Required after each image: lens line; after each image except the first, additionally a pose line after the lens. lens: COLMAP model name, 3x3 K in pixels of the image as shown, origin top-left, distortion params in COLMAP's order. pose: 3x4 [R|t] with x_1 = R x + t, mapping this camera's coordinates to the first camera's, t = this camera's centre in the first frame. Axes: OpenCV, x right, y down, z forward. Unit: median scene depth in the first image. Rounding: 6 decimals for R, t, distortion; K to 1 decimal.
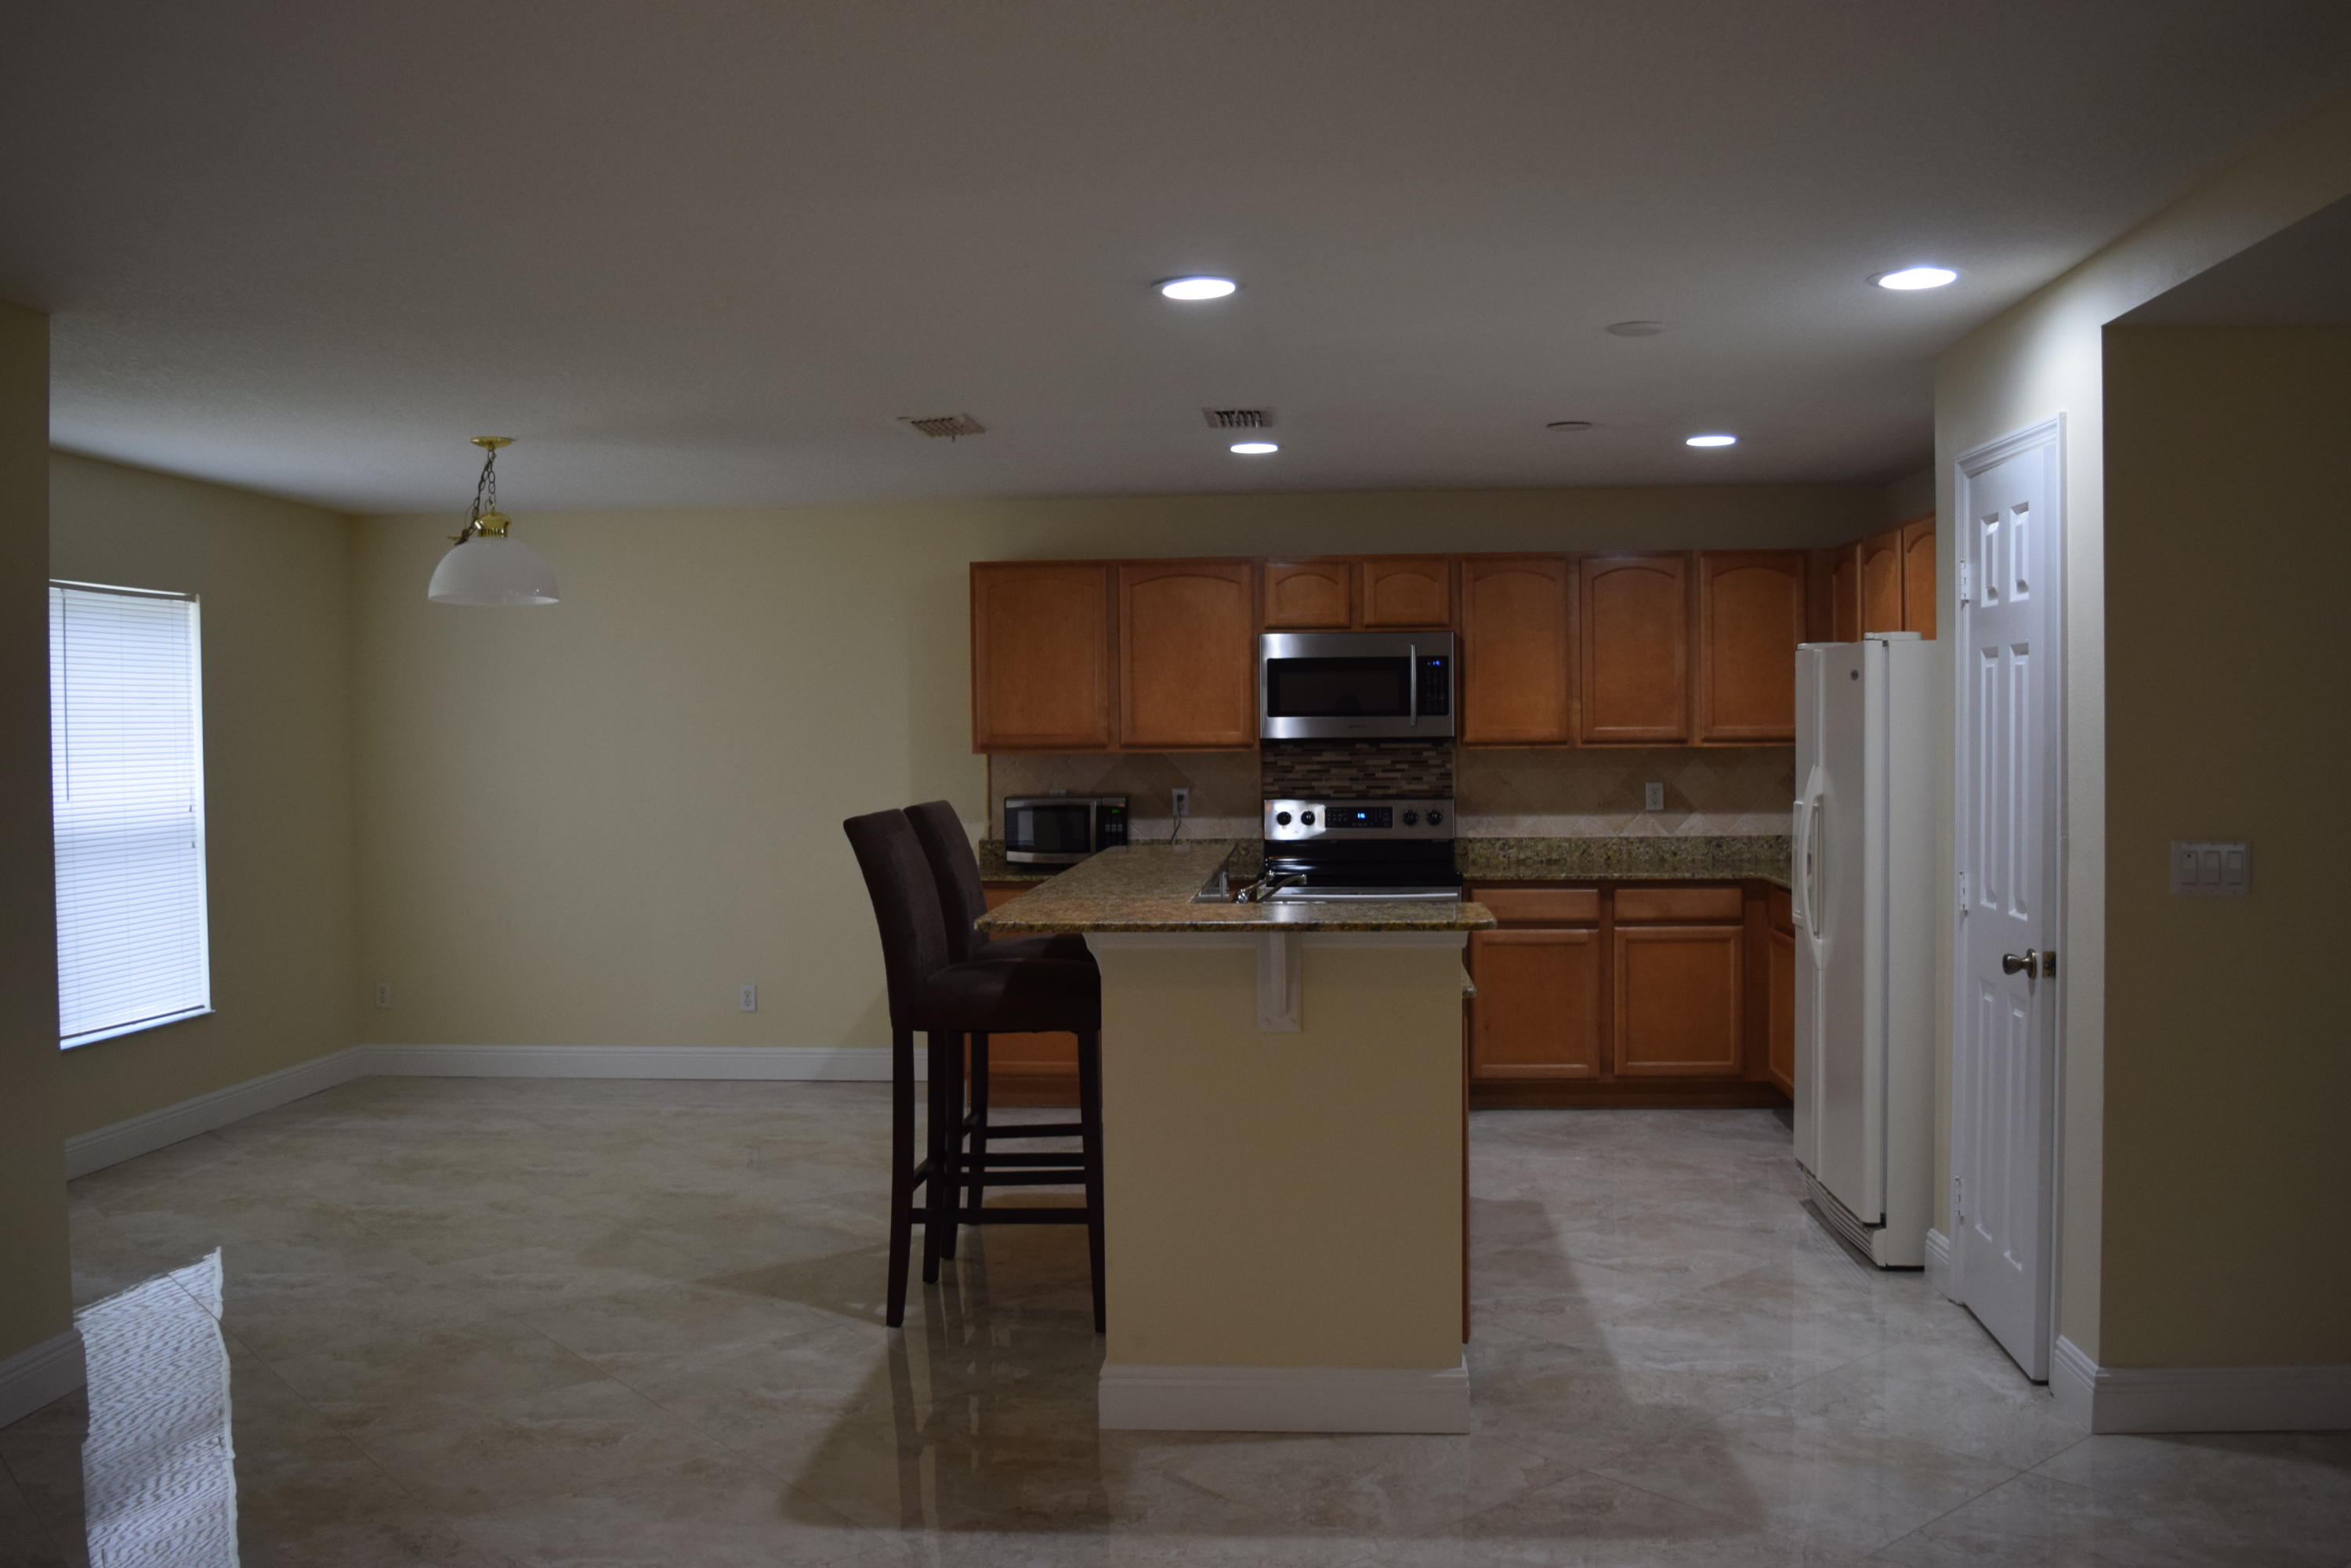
lens RADIAL K [[1978.8, 0, 1186.1], [0, 1978.8, 785.2], [0, 0, 1]] dist [-0.088903, 0.011845]
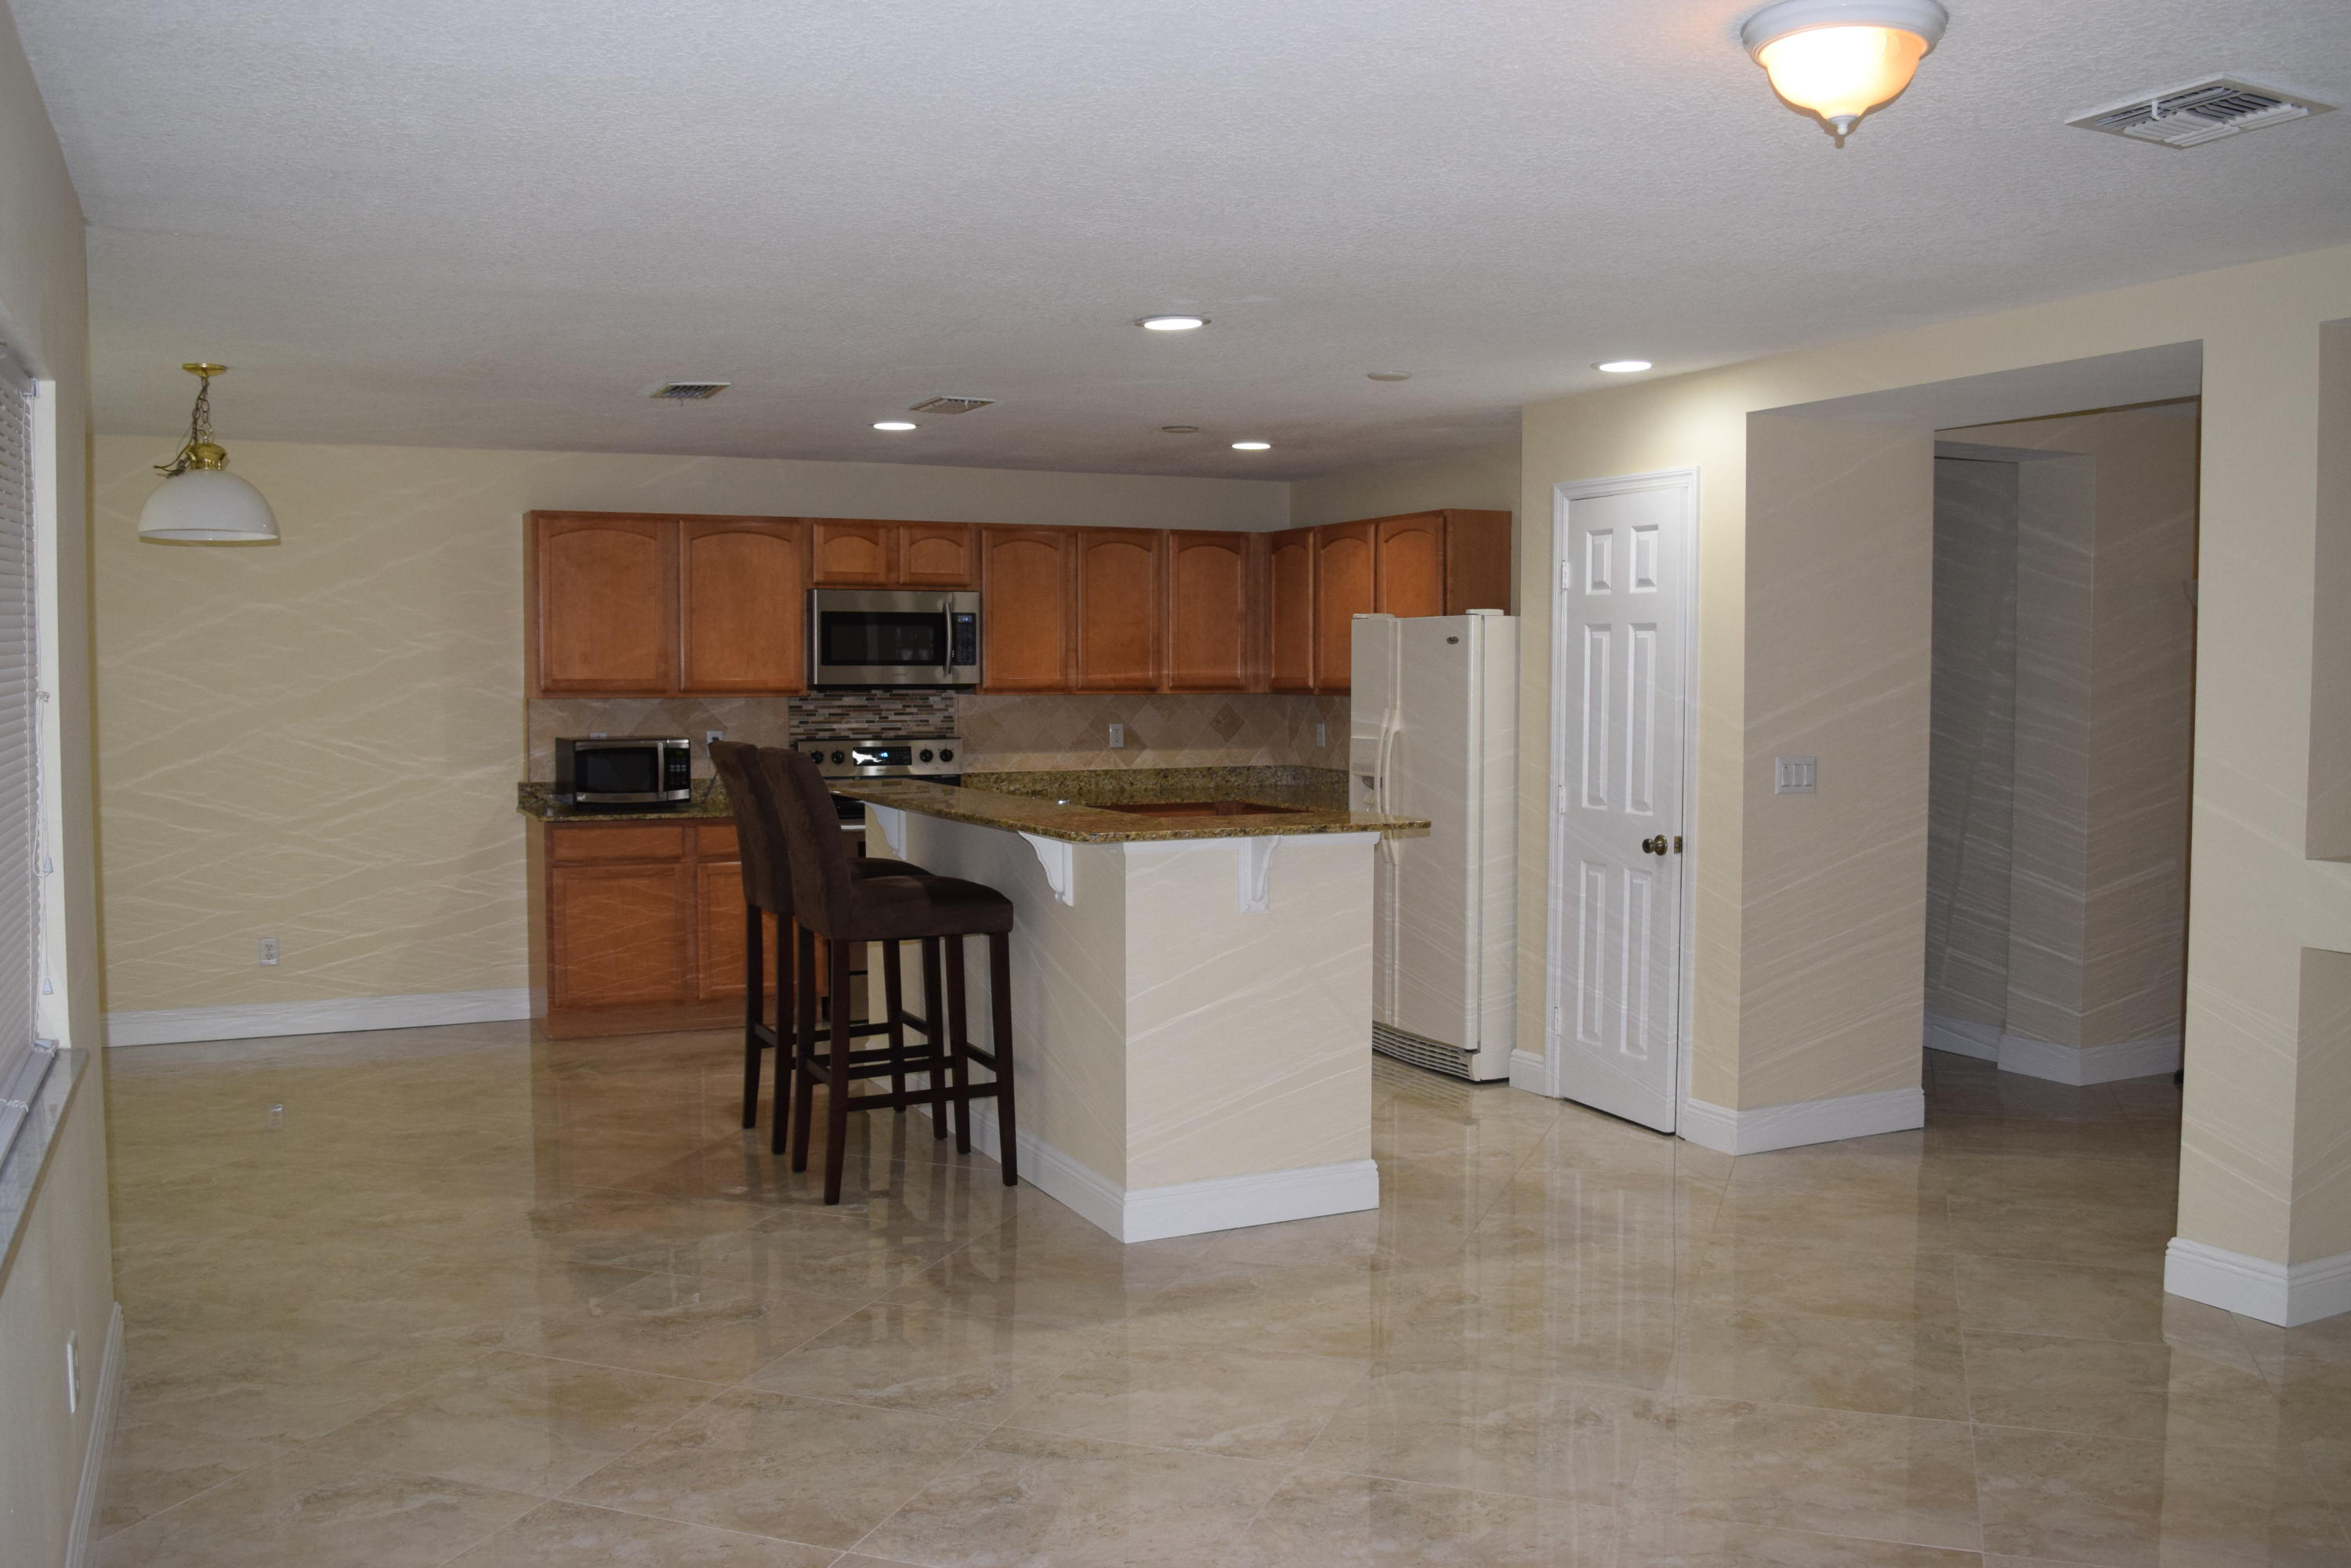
lens RADIAL K [[1985.6, 0, 1177.7], [0, 1985.6, 758.1], [0, 0, 1]] dist [-0.069796, -0.004511]
pose [[0.864621, -0.011599, 0.502290, -0.341759], [0.005071, 0.999884, 0.014360, 0.002446], [-0.502398, -0.009869, 0.864580, -0.048866]]
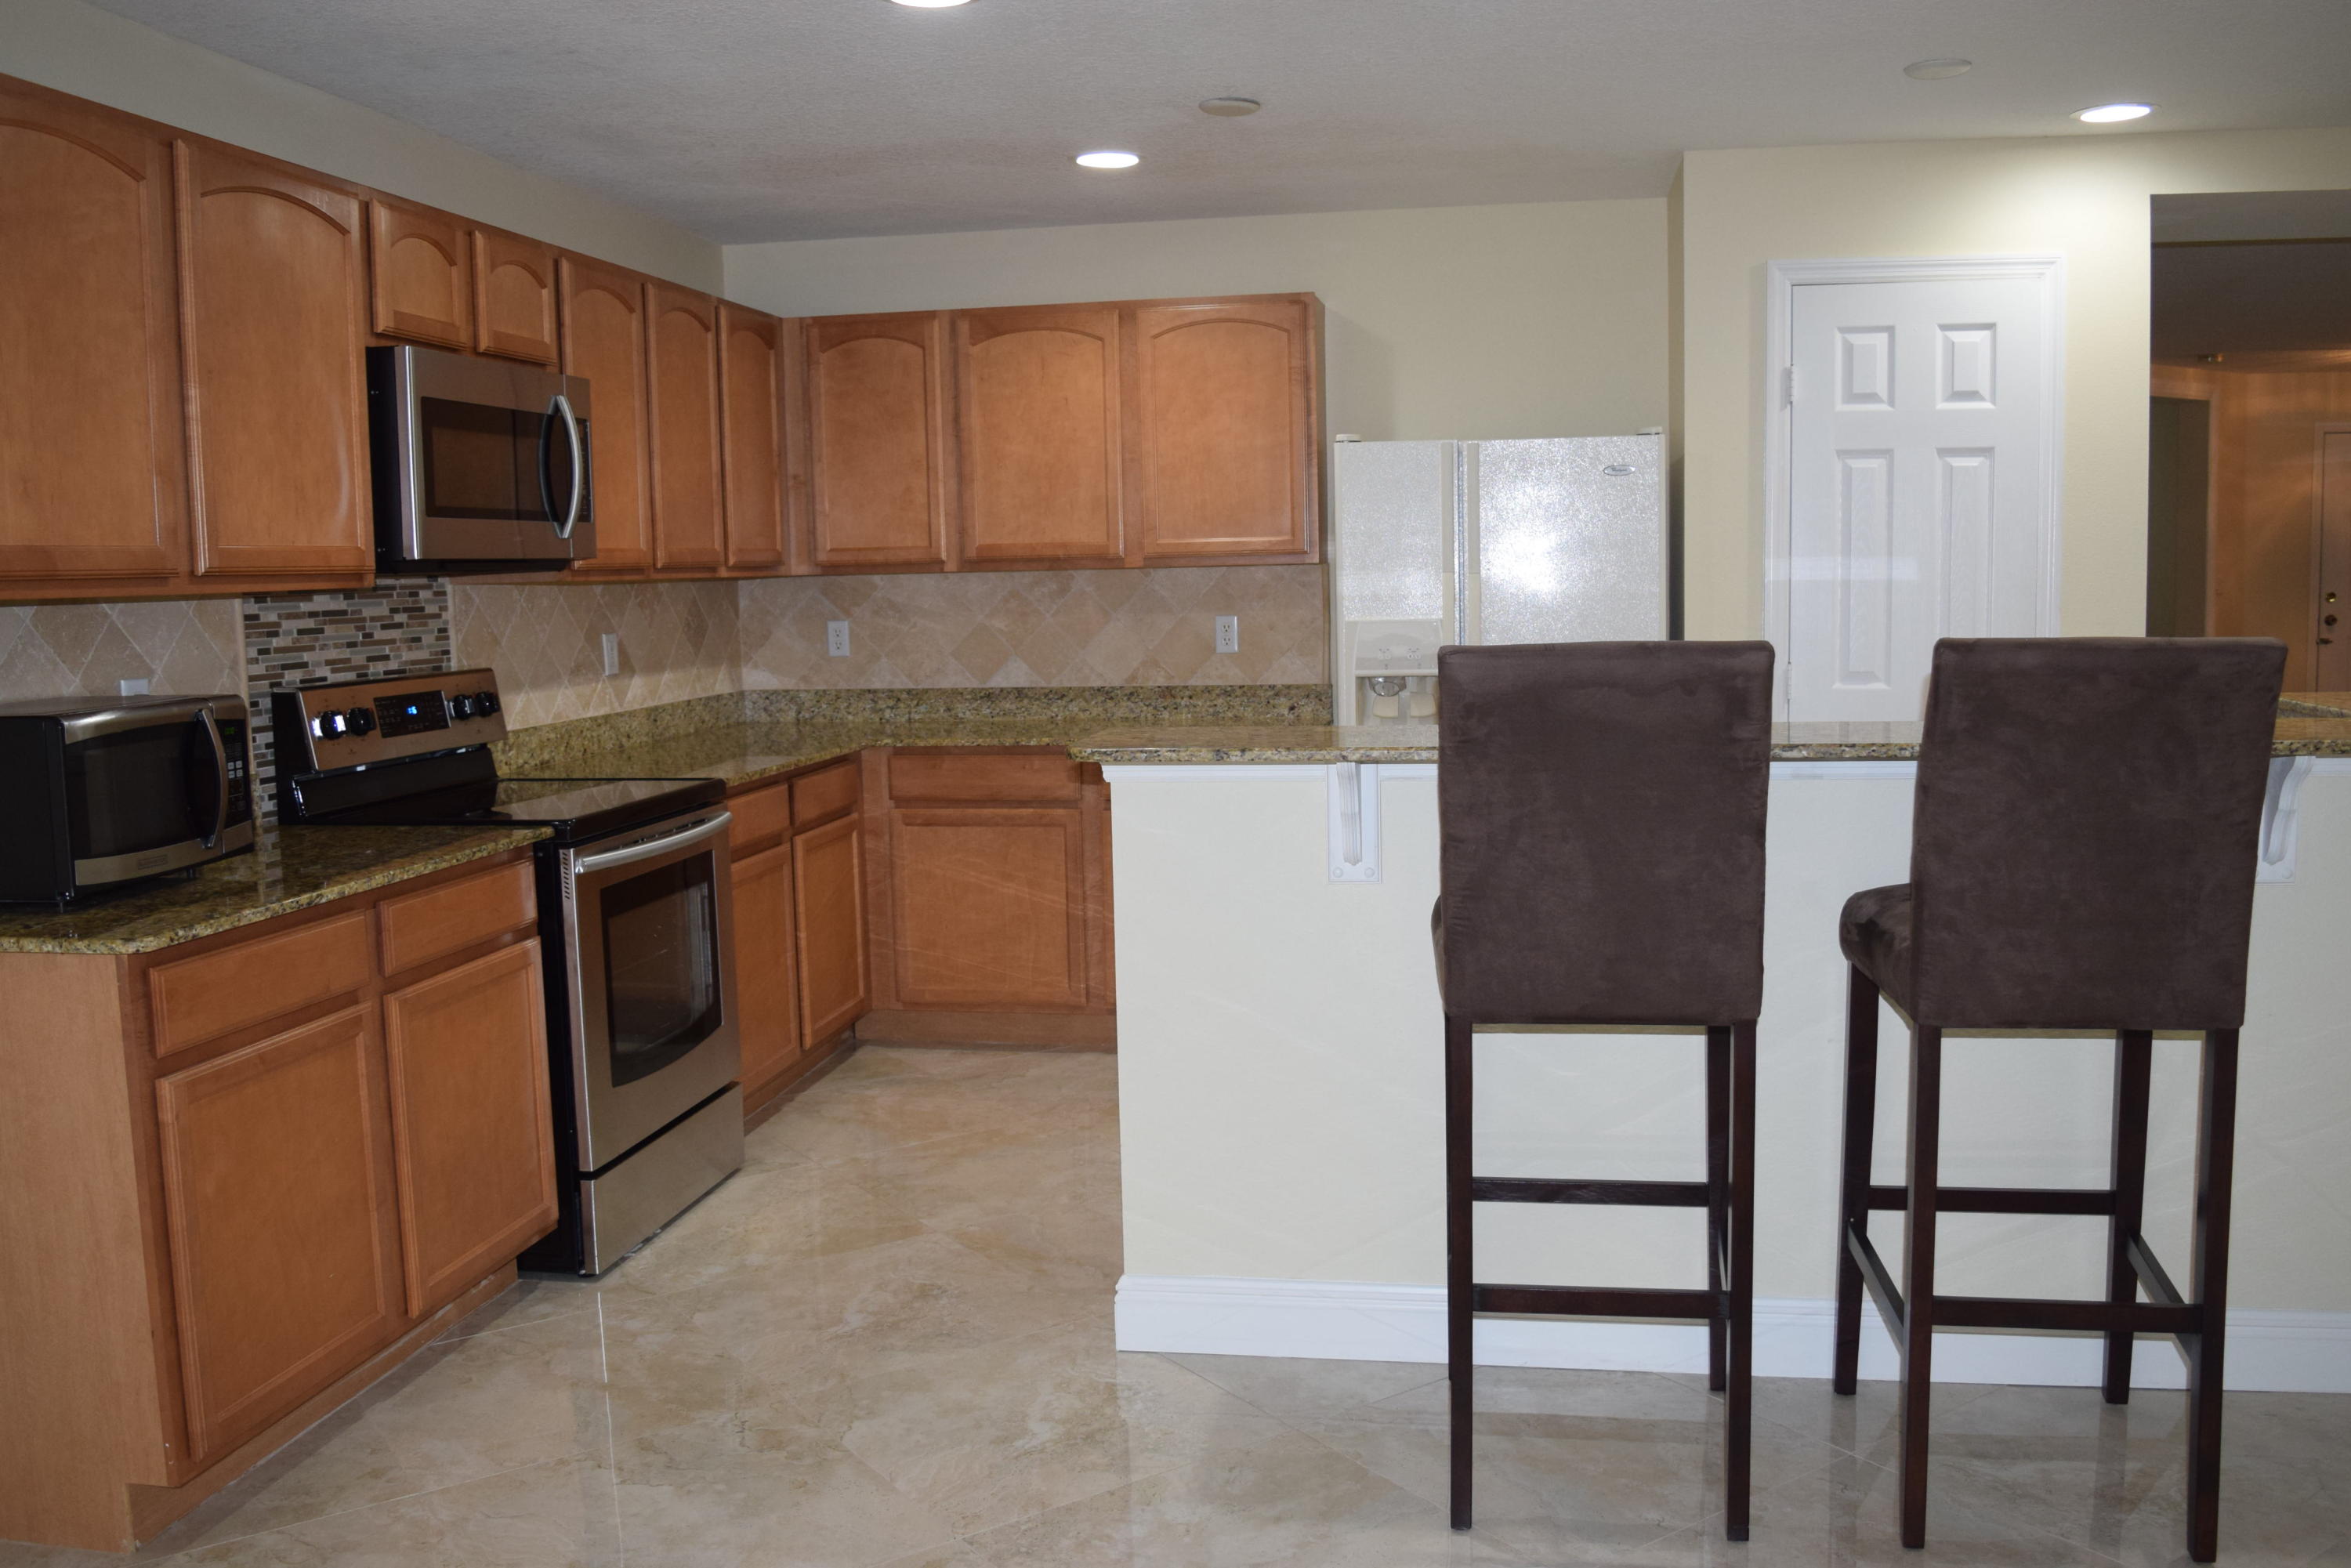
lens RADIAL K [[1978.8, 0, 1186.1], [0, 1978.8, 785.2], [0, 0, 1]] dist [-0.088903, 0.011845]
pose [[0.098546, -0.101340, 0.989959, -0.434189], [0.050058, 0.994047, 0.096775, -0.005156], [-0.993873, 0.040019, 0.103033, 0.766449]]
